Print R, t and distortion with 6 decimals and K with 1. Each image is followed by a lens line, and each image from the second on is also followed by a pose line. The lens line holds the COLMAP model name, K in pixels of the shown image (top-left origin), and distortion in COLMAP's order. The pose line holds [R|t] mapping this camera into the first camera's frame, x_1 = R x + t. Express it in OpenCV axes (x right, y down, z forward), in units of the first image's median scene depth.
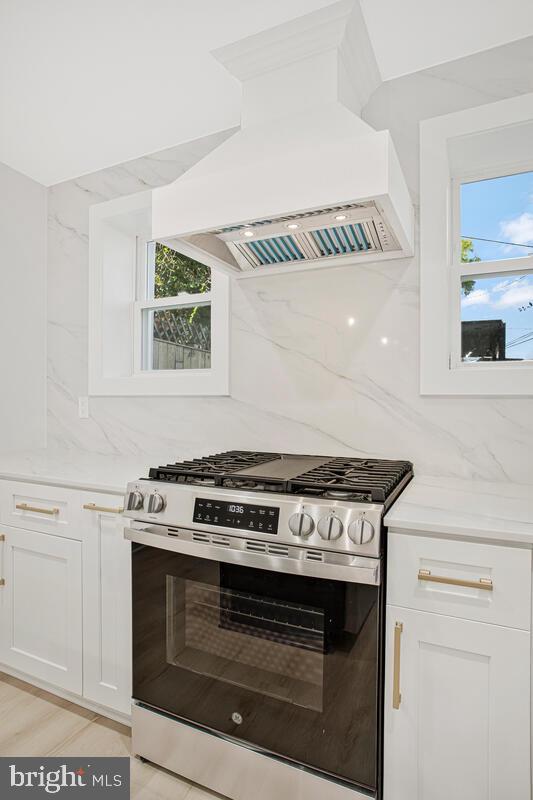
lens RADIAL K [[429.2, 0, 237.9], [0, 429.2, 396.8], [0, 0, 1]] dist [-0.040373, 0.001322]
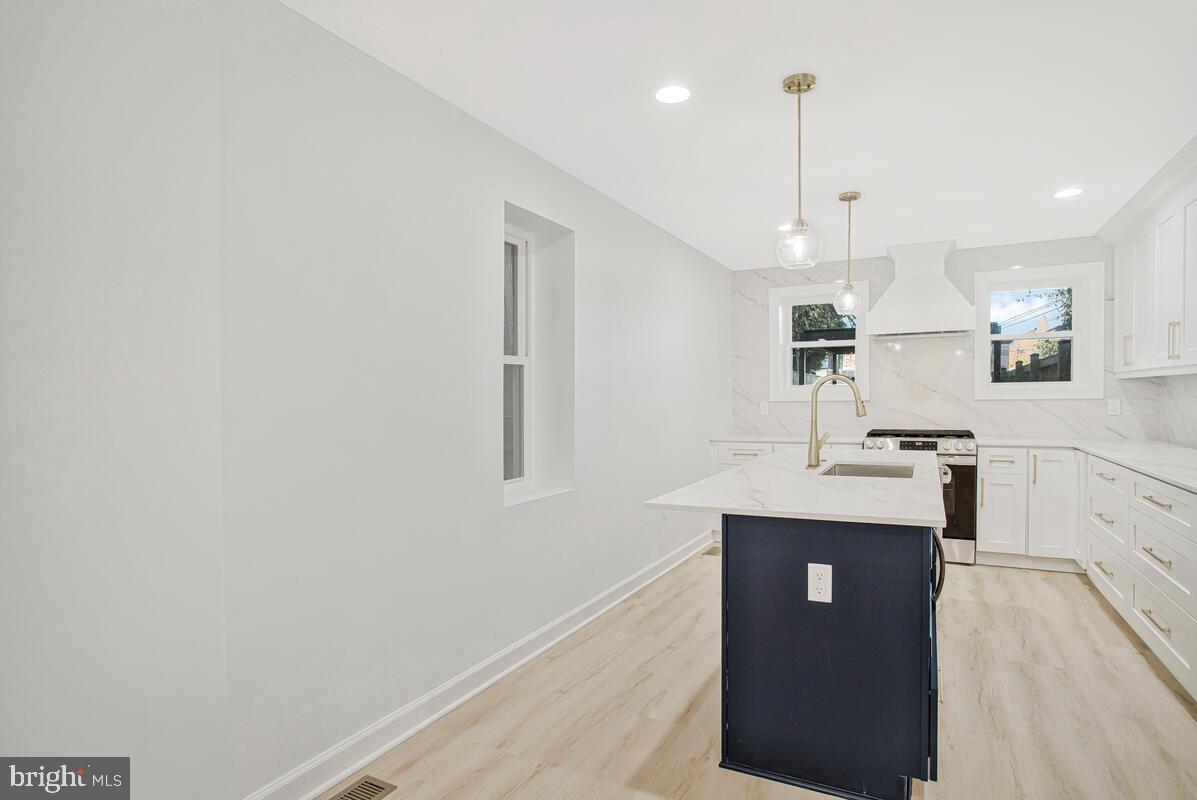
lens RADIAL K [[642.2, 0, 598.5], [0, 642.2, 400.0], [0, 0, 1]] dist [-0.040373, 0.001322]
pose [[0.999803, -0.013744, 0.014329, -1.520842], [0.013653, 0.999886, 0.006439, -0.048044], [-0.014416, -0.006242, 0.999877, -2.178165]]
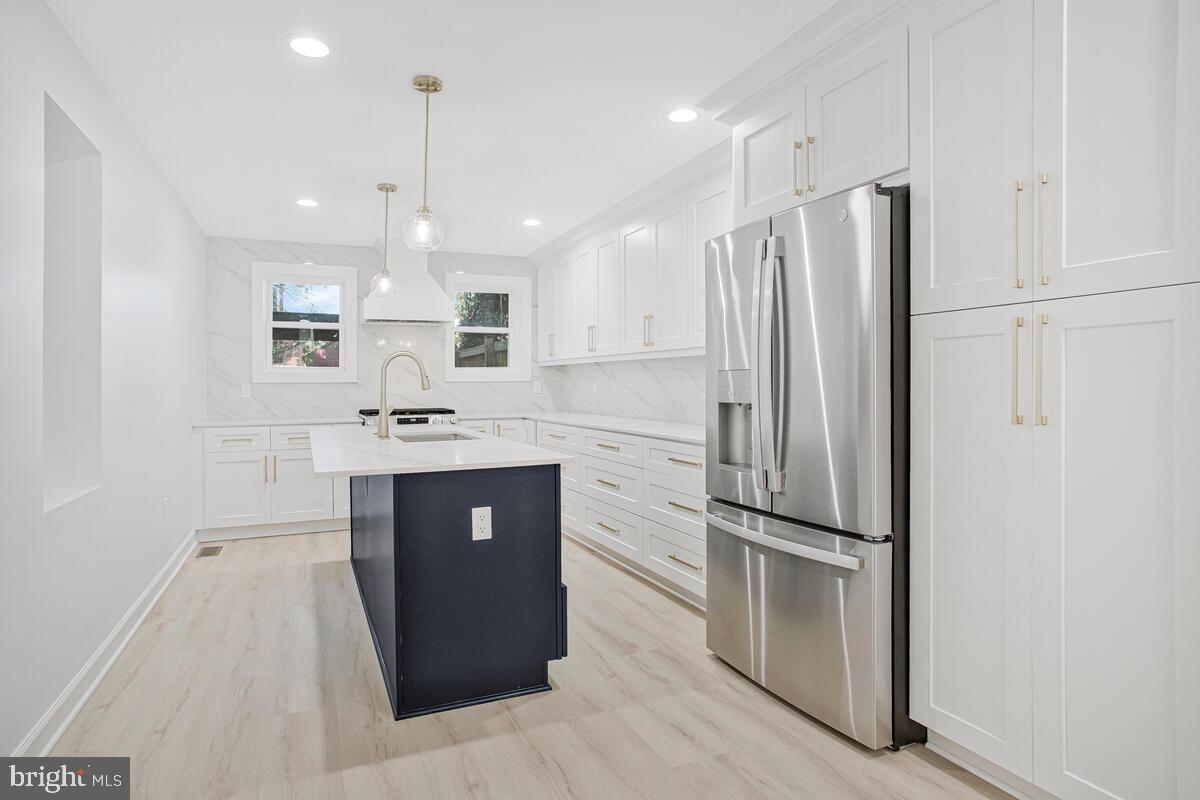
lens RADIAL K [[652.3, 0, 597.2], [0, 652.3, 385.1], [0, 0, 1]] dist [-0.038377, 0.001665]
pose [[0.606885, -0.010482, 0.794720, -2.091645], [0.008023, 0.999943, 0.007062, -0.002673], [-0.794749, 0.002090, 0.606934, -2.057286]]
